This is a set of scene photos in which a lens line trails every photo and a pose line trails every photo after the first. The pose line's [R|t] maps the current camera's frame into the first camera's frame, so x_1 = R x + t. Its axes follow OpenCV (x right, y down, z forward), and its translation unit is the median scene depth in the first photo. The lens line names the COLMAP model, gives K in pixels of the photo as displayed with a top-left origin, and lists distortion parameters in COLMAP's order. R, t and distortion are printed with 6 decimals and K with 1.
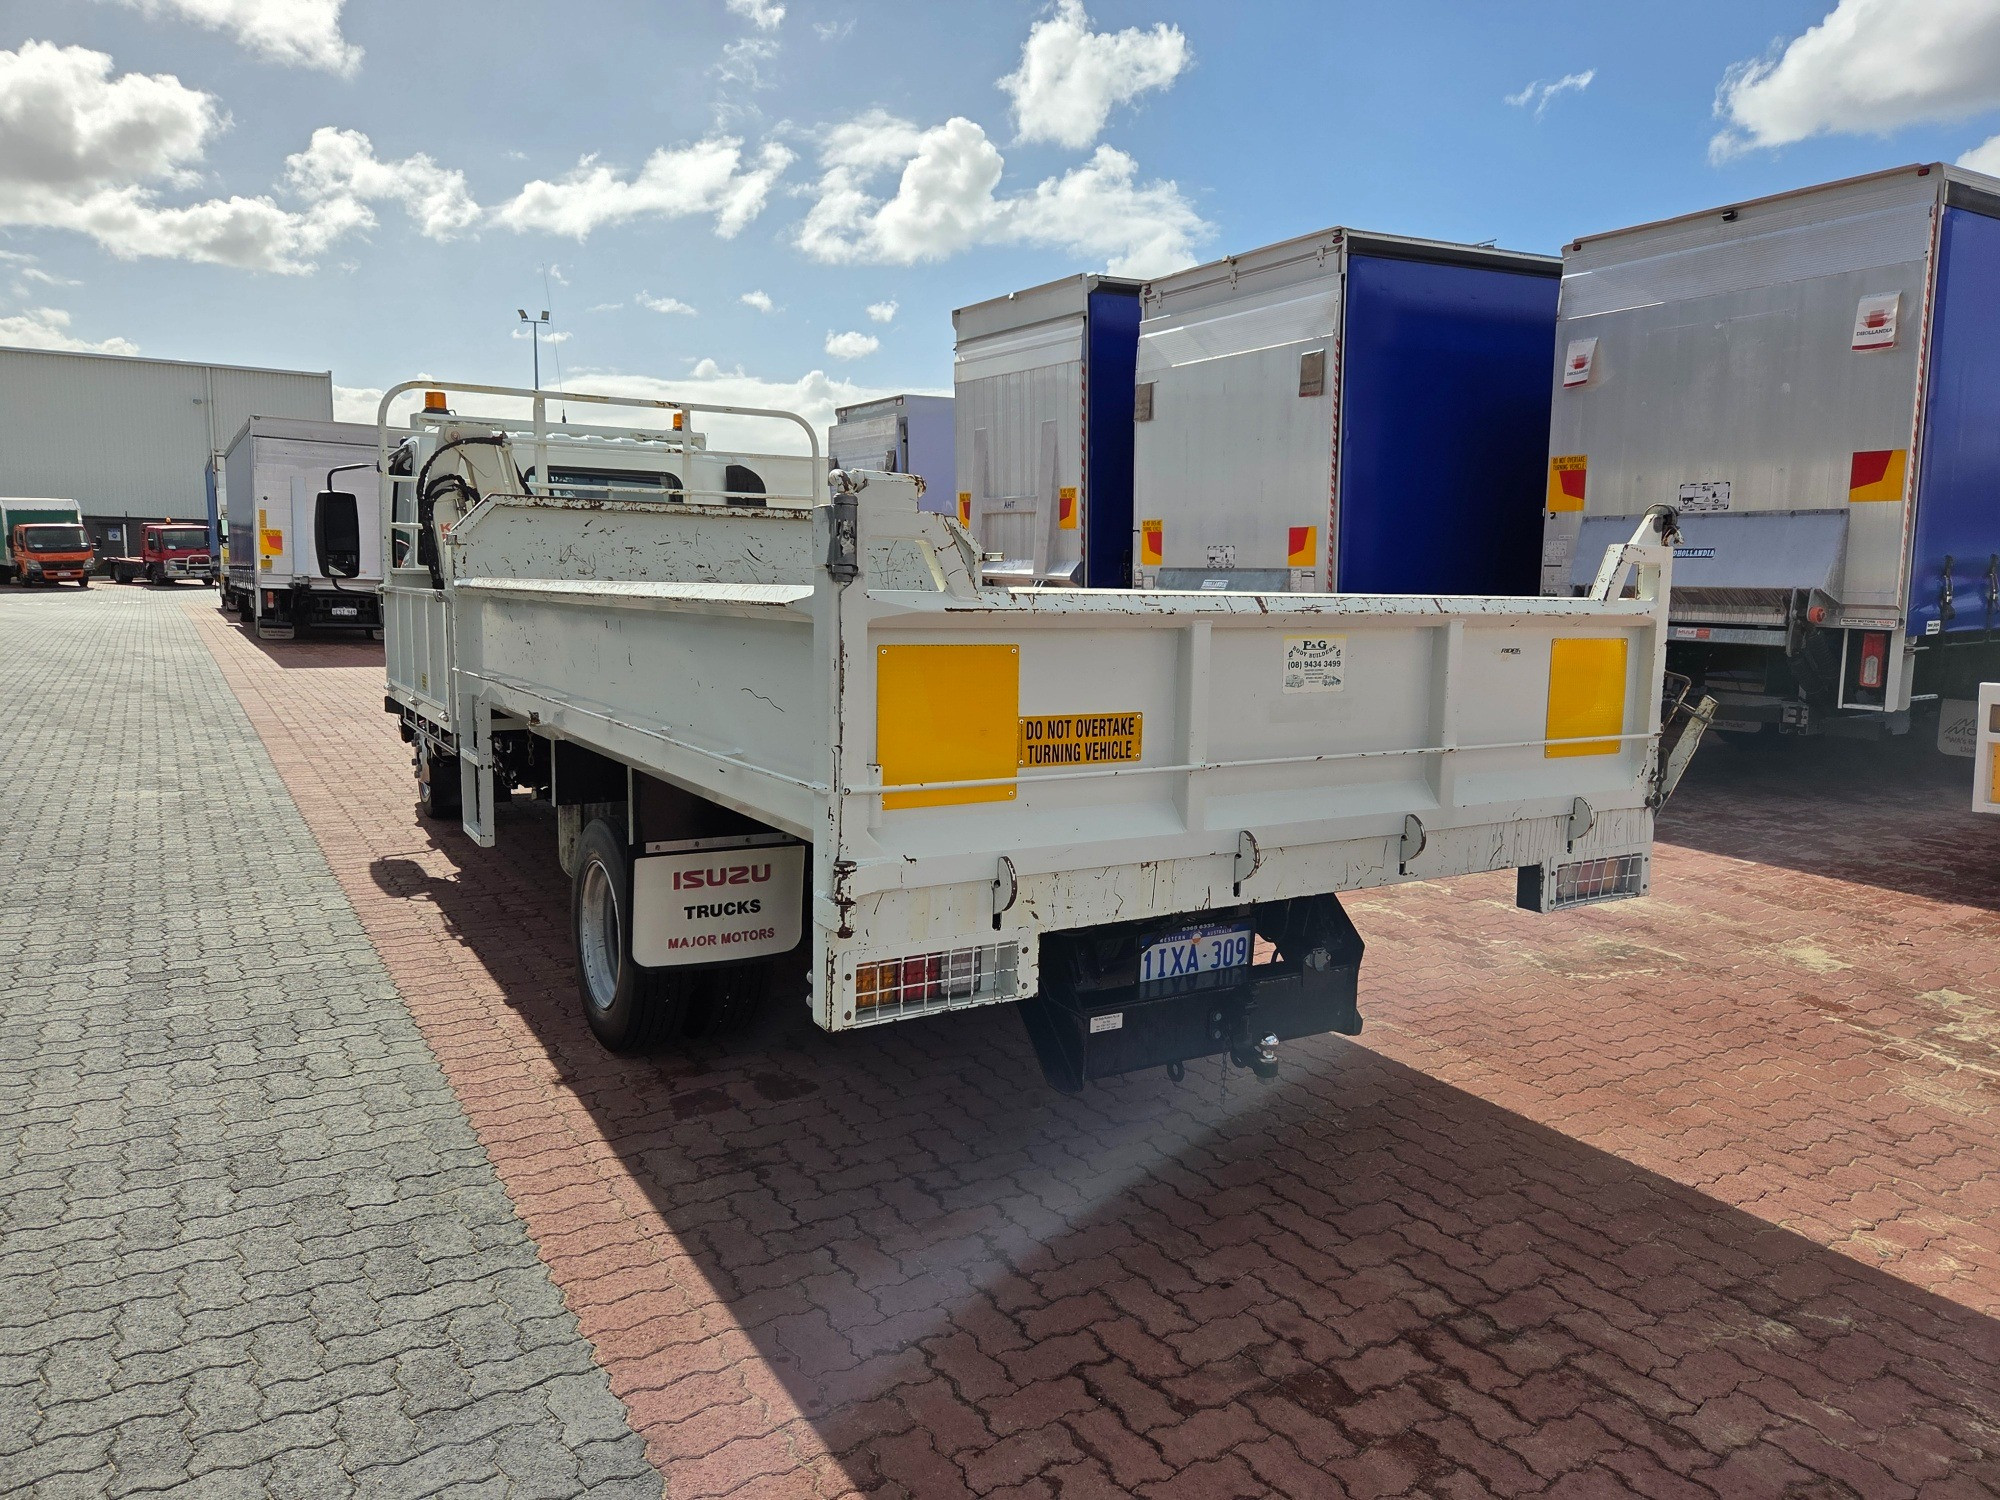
lens RADIAL K [[1341.8, 0, 1007.9], [0, 1341.8, 734.0], [0, 0, 1]] dist [0.078259, -0.065589]
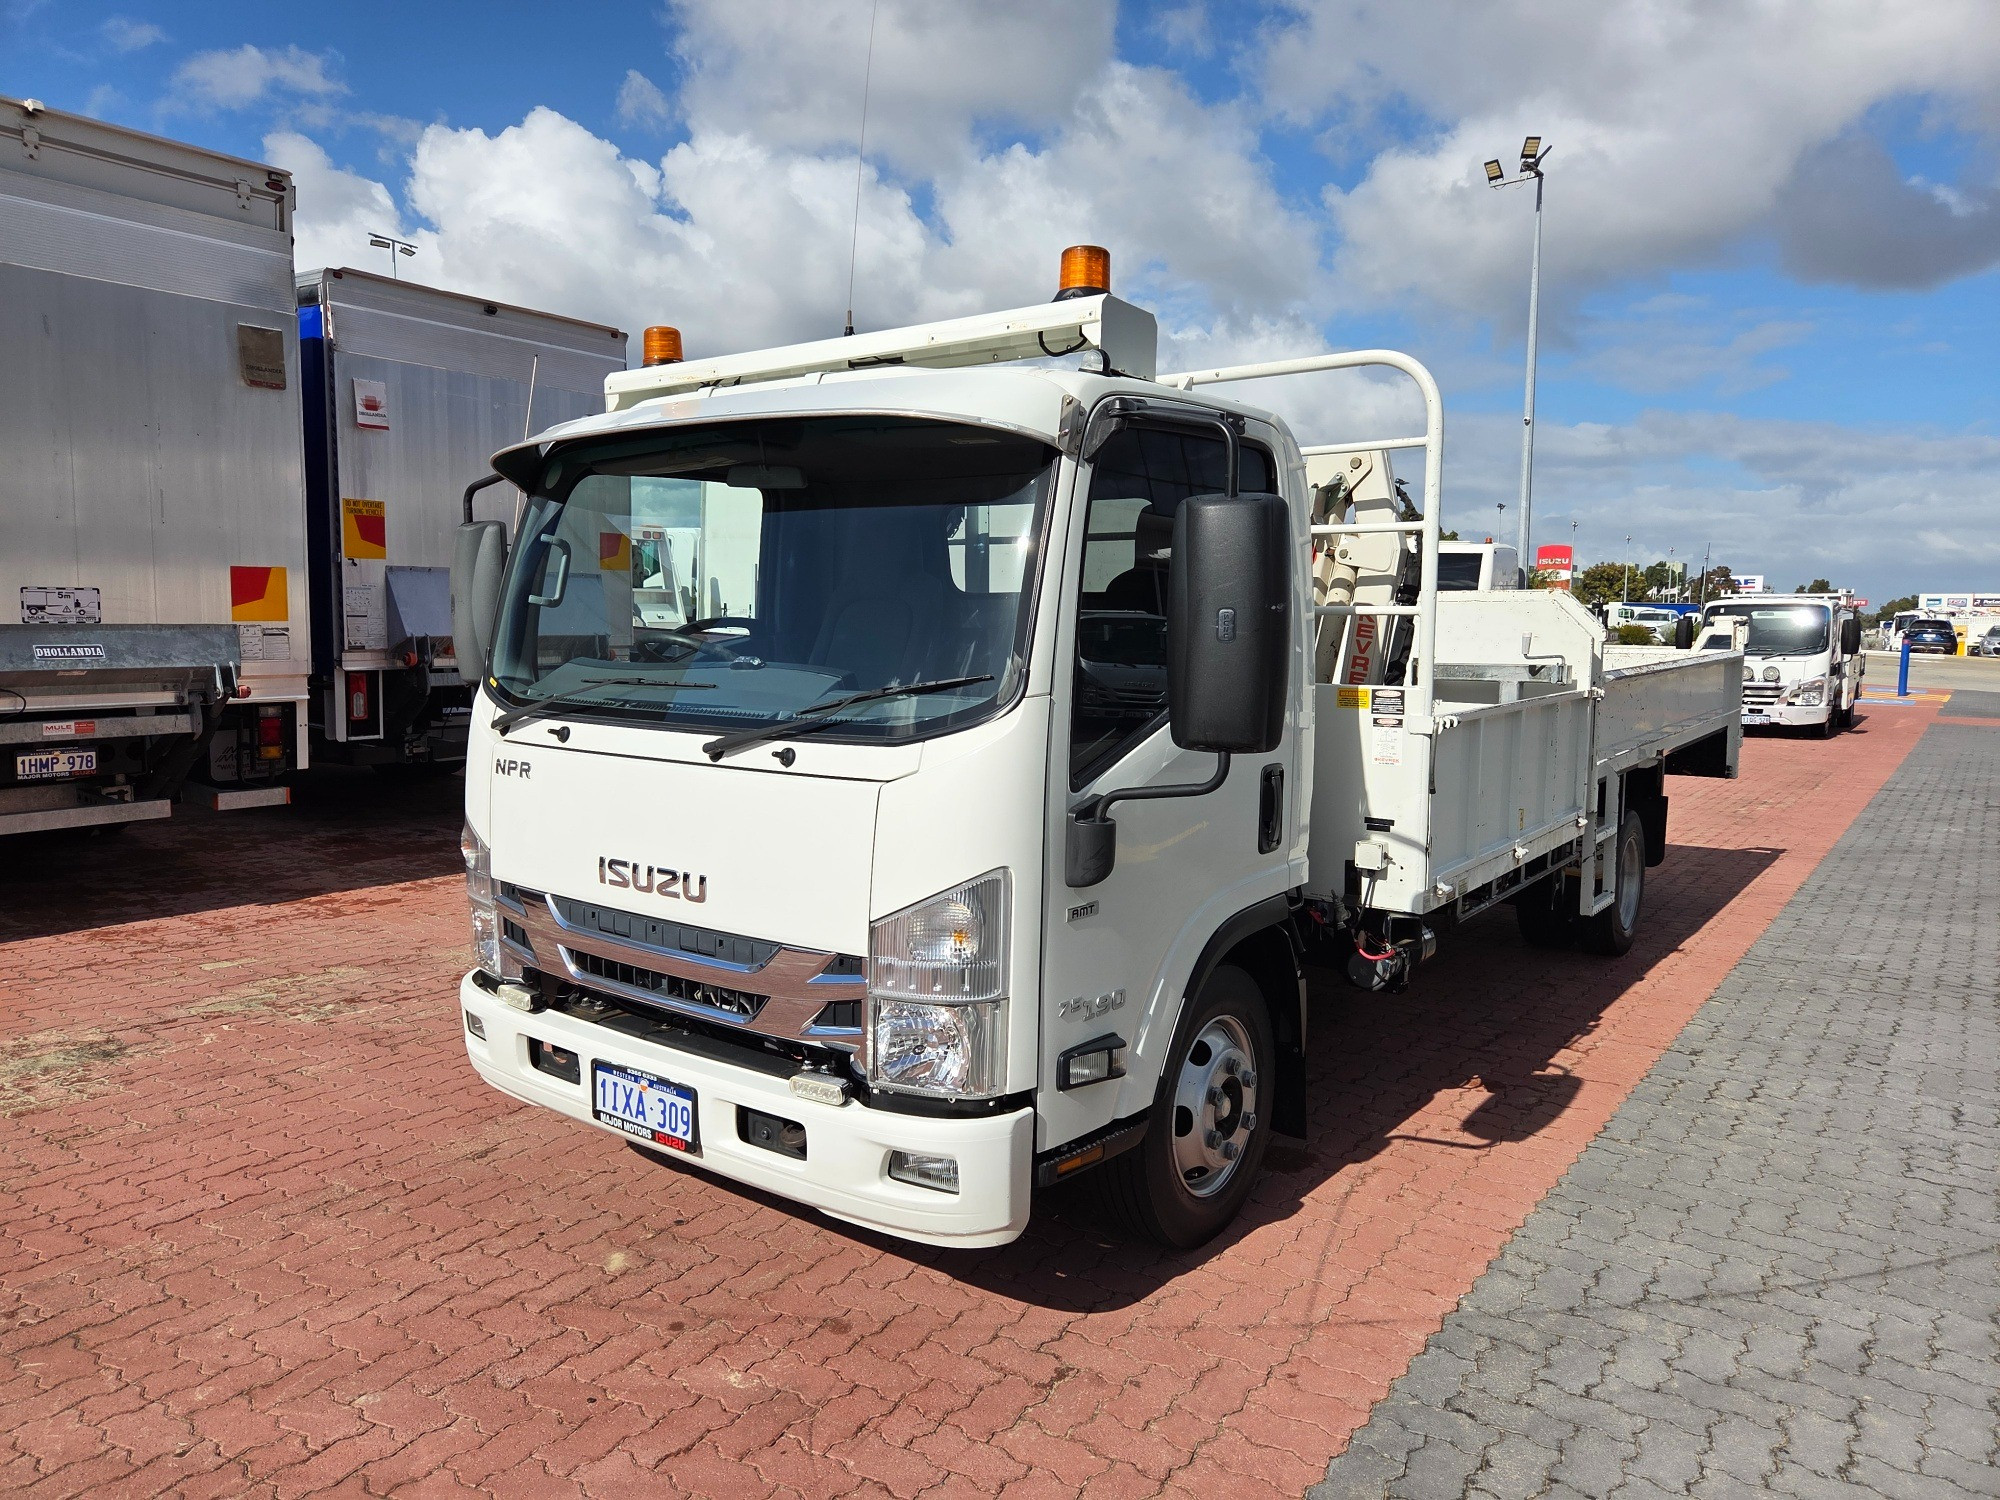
lens RADIAL K [[1348.7, 0, 1002.1], [0, 1348.7, 747.2], [0, 0, 1]] dist [0.069054, -0.054825]
pose [[-0.371511, -0.111348, 0.921727, -1.378066], [0.096586, 0.982760, 0.157651, -0.305695], [-0.923391, 0.147596, -0.354352, 2.040761]]
